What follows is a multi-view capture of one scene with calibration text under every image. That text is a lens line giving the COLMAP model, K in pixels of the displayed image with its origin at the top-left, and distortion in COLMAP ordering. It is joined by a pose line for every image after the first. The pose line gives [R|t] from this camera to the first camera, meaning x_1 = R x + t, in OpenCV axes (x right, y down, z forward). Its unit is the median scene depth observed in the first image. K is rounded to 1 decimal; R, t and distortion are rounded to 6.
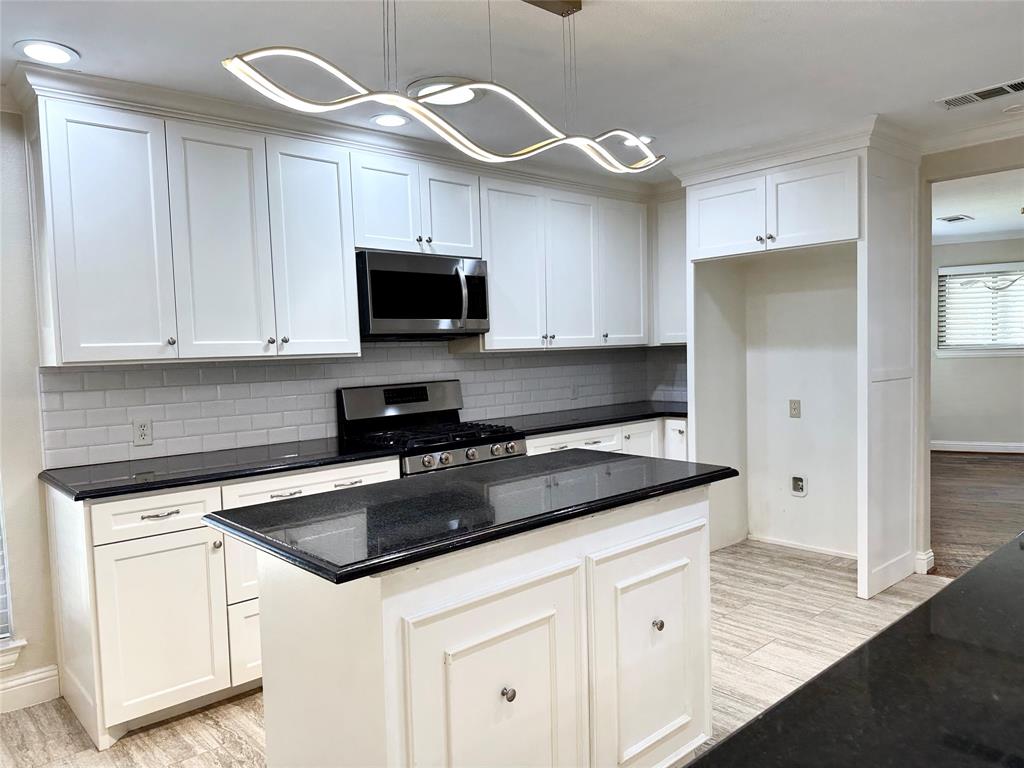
lens RADIAL K [[722.4, 0, 515.2], [0, 722.4, 383.7], [0, 0, 1]] dist [0.066109, -0.050662]
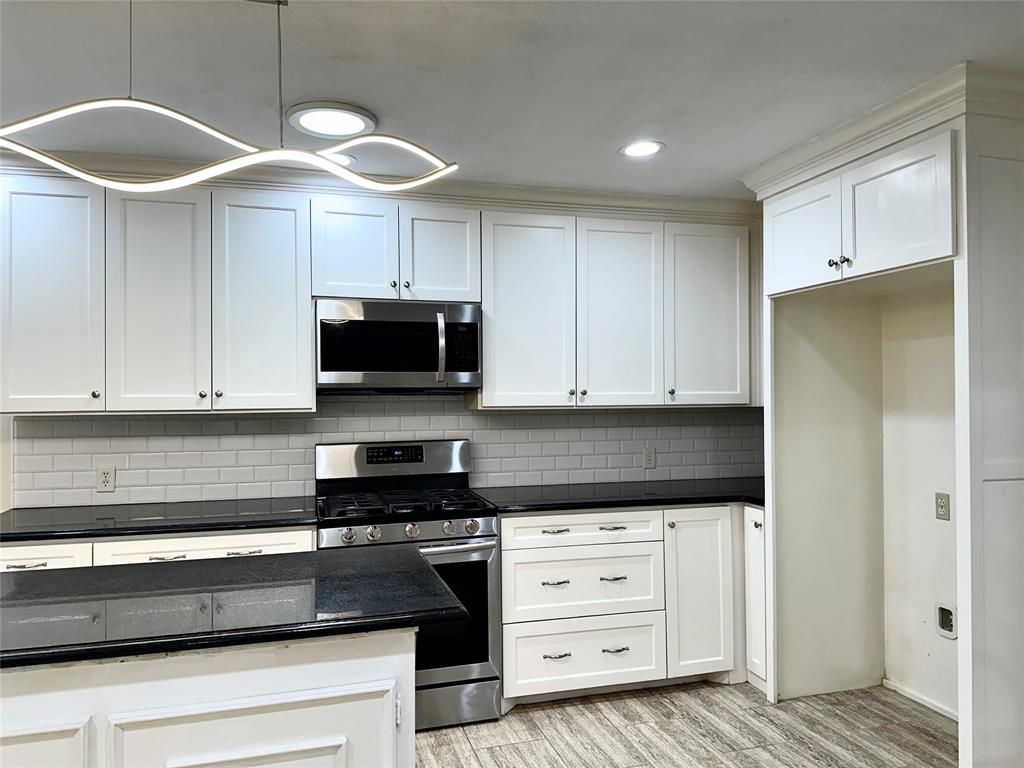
lens RADIAL K [[722.4, 0, 513.2], [0, 722.4, 386.3], [0, 0, 1]] dist [0.066109, -0.050662]
pose [[0.901487, 0.018648, -0.432405, 0.368634], [-0.042102, 0.998112, -0.044730, -0.034563], [0.430755, 0.058529, 0.900569, 0.234777]]
